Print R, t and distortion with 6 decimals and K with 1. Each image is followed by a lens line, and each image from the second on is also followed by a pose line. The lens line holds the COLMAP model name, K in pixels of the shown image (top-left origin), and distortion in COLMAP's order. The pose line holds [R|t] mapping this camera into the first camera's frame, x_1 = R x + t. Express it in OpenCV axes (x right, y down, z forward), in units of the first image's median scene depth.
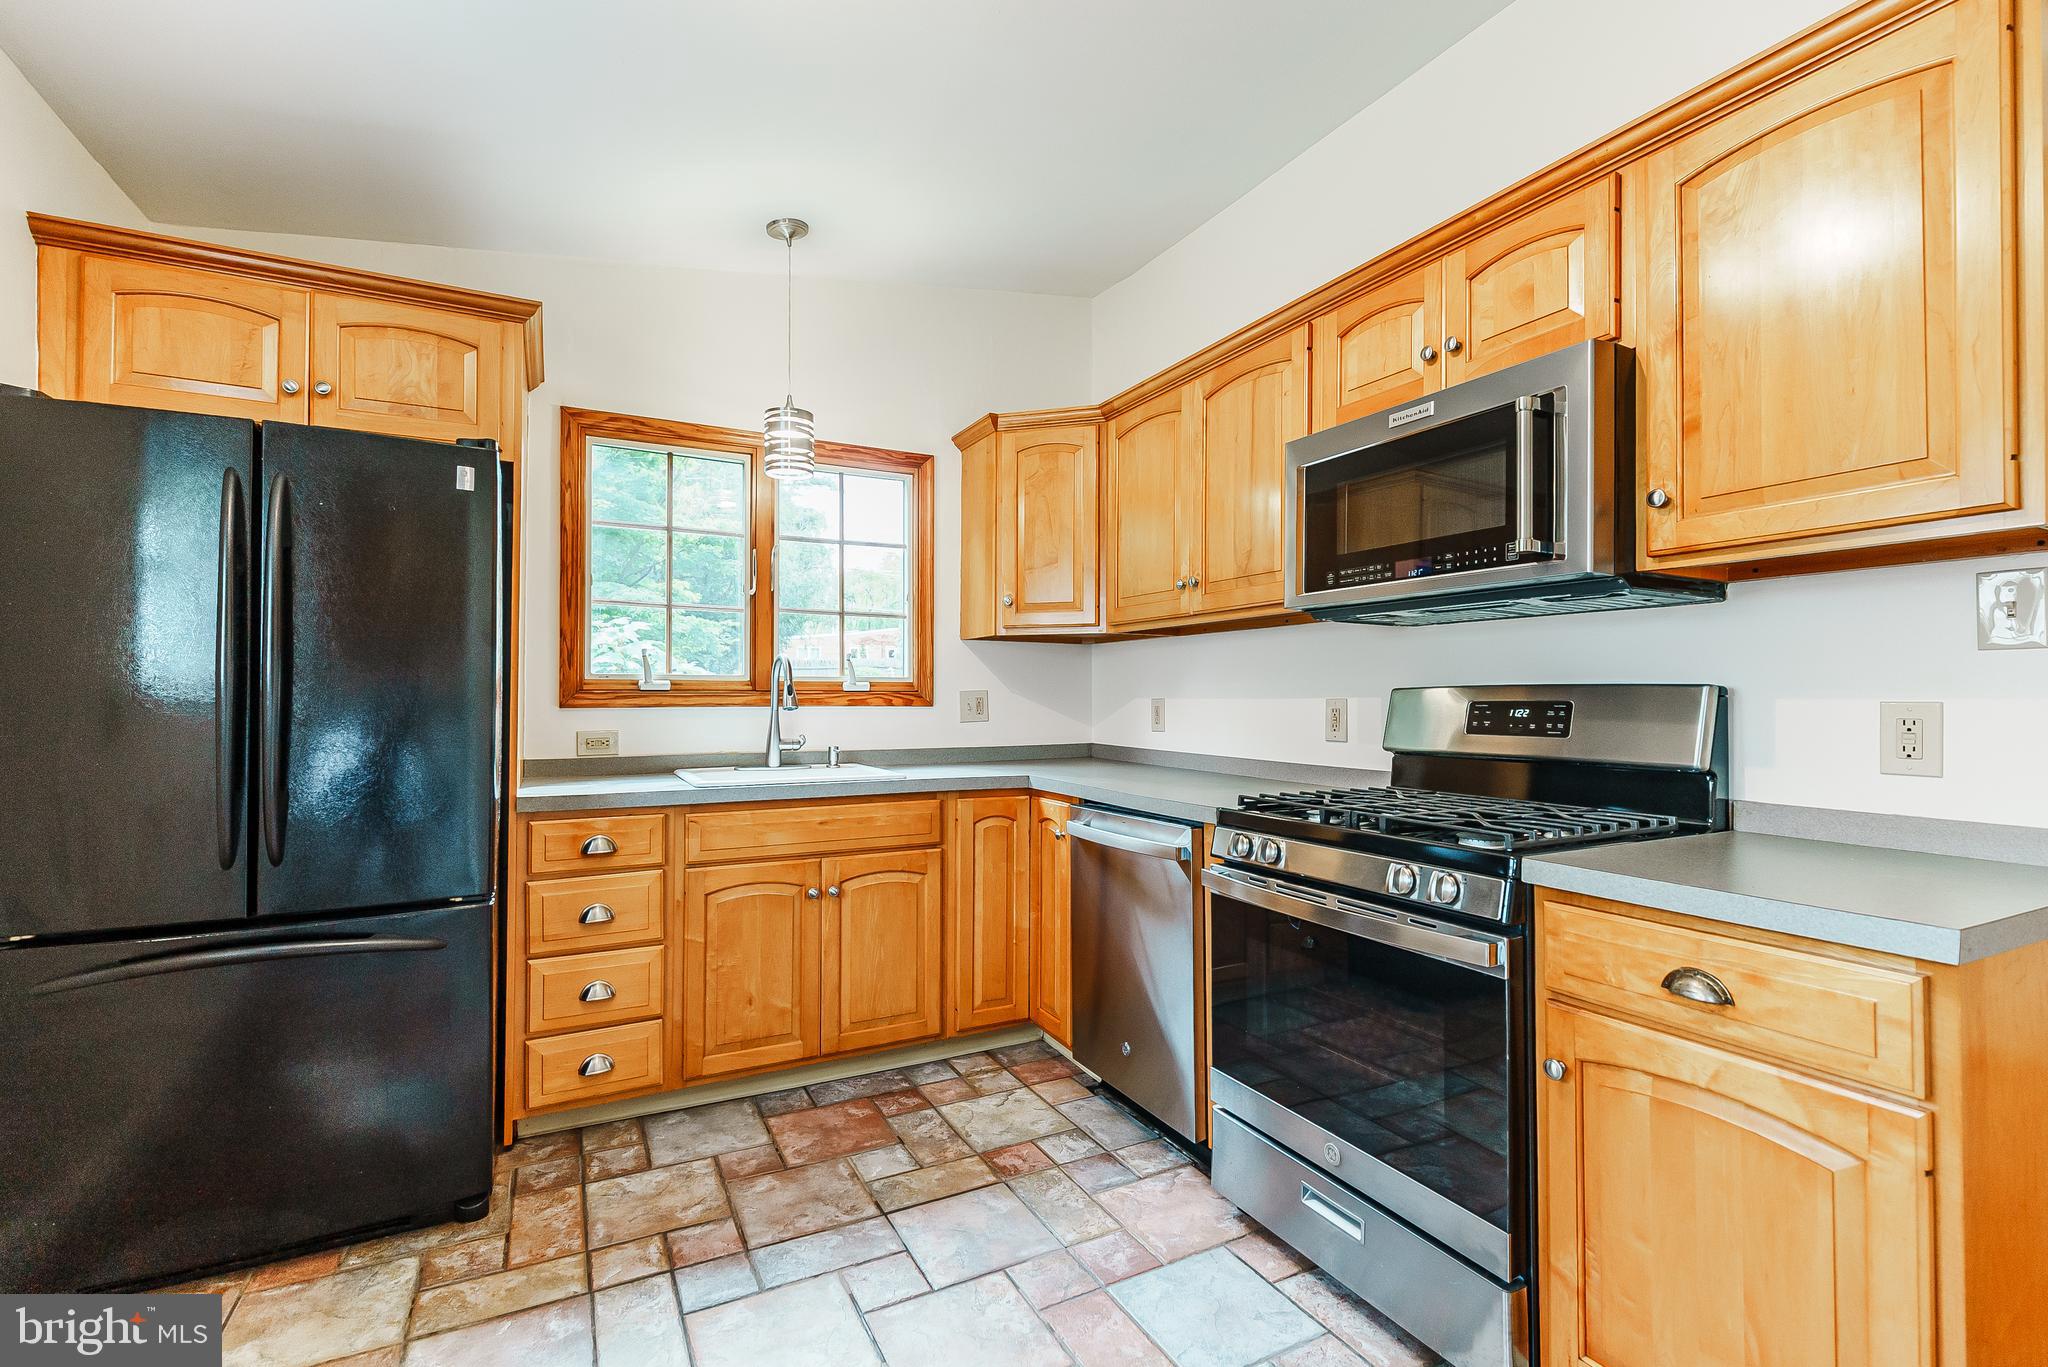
lens RADIAL K [[907.6, 0, 1025.6], [0, 907.6, 691.7], [0, 0, 1]] dist [-0.001302, 0.000080]
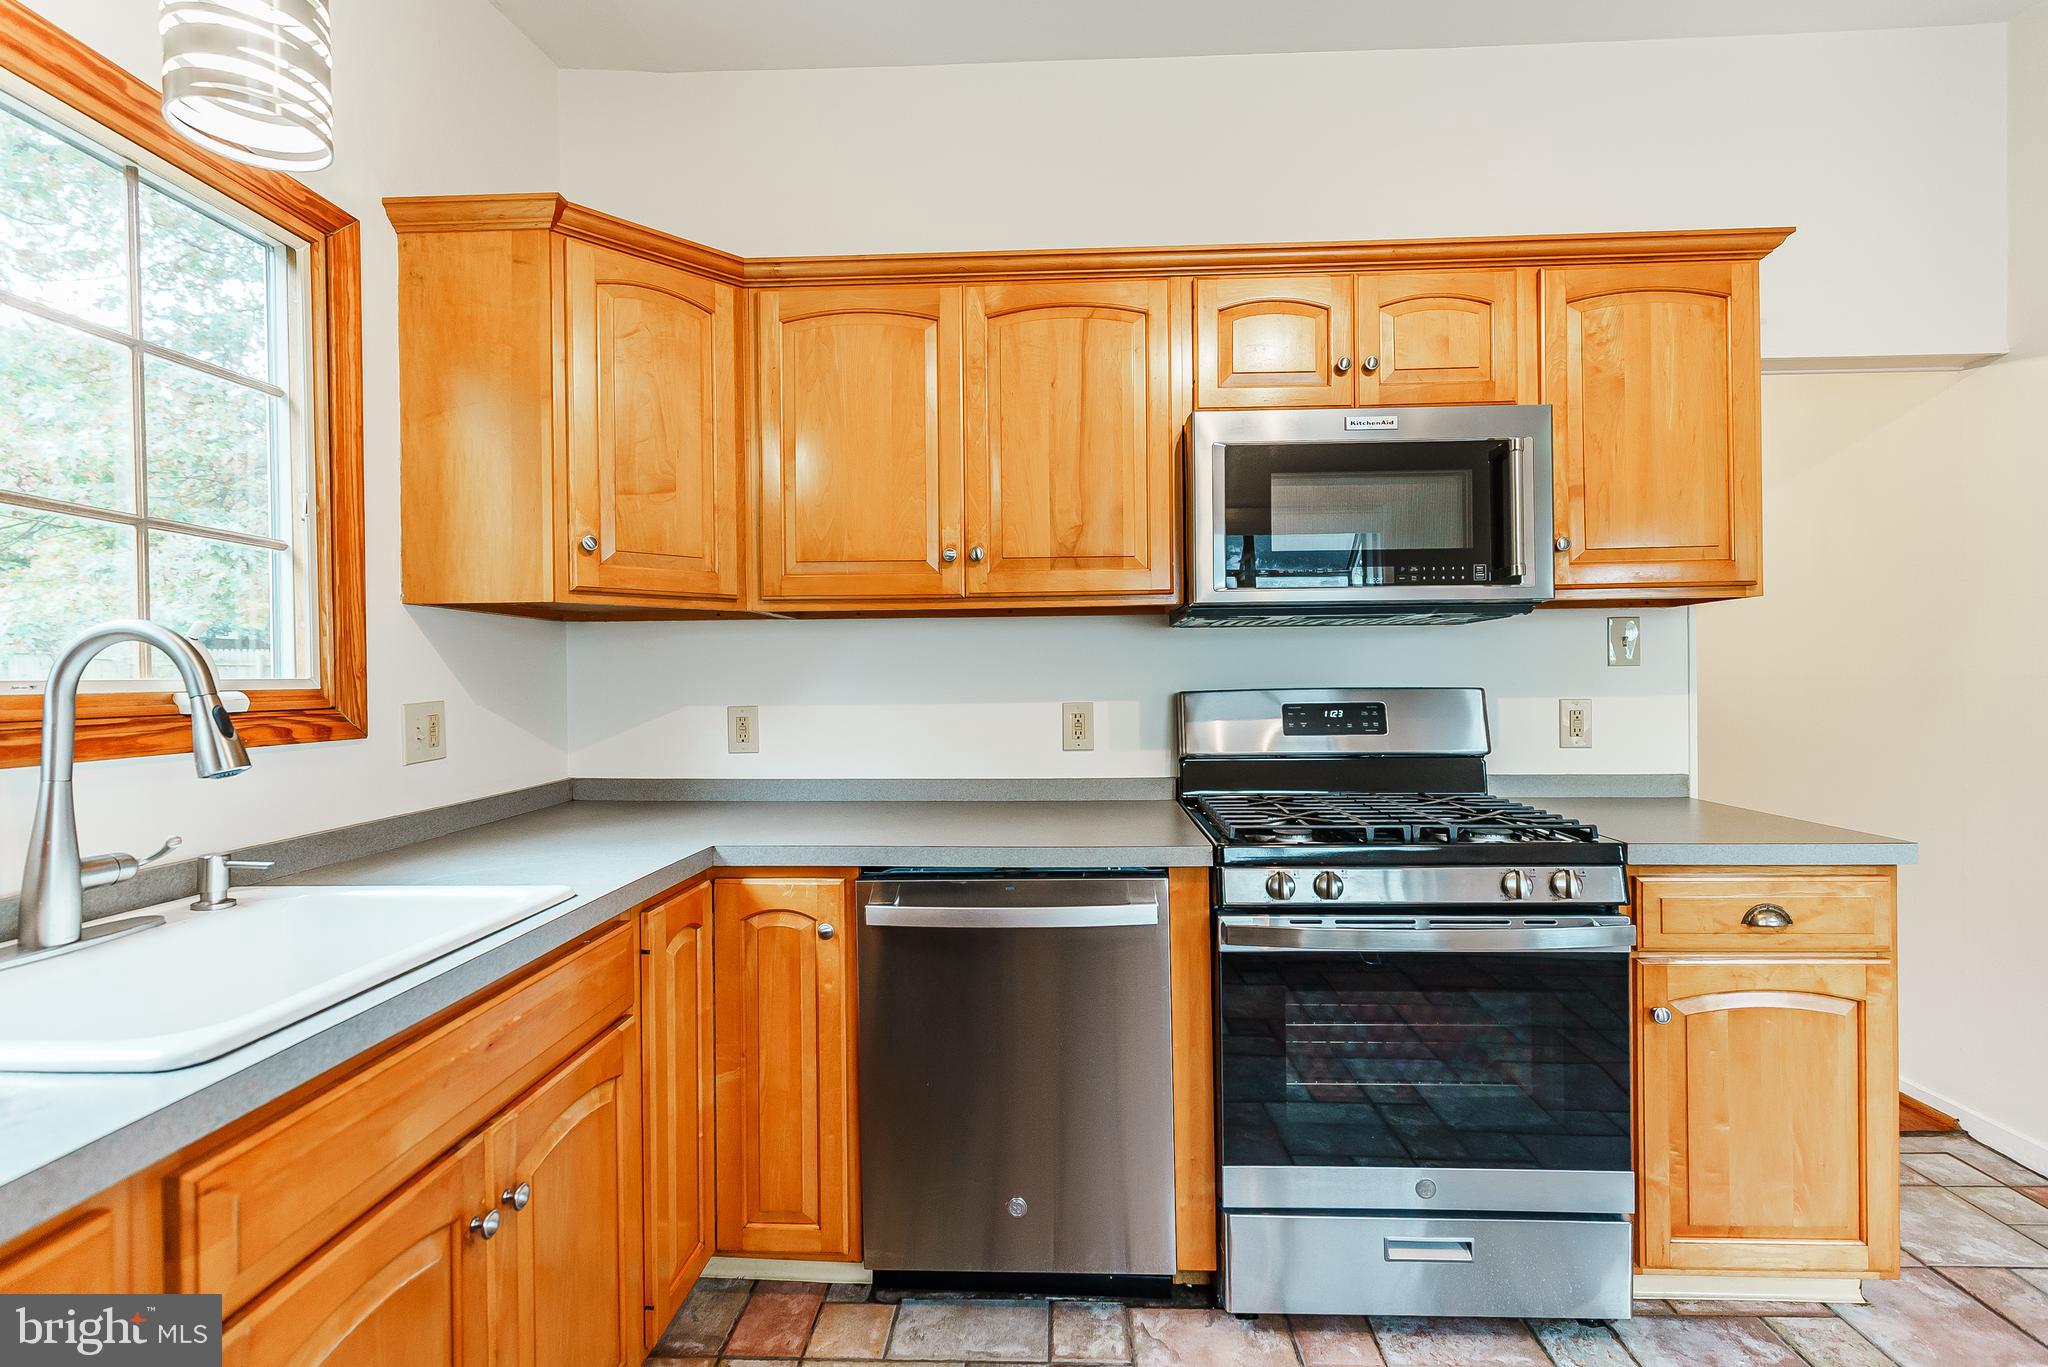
lens RADIAL K [[920.4, 0, 1024.0], [0, 920.4, 683.5], [0, 0, 1]] dist [0.001197, -0.000182]
pose [[0.500895, -0.013844, 0.865397, -0.462224], [0.005788, 0.999903, 0.012645, -0.022421], [-0.865489, -0.001324, 0.500927, 0.582122]]
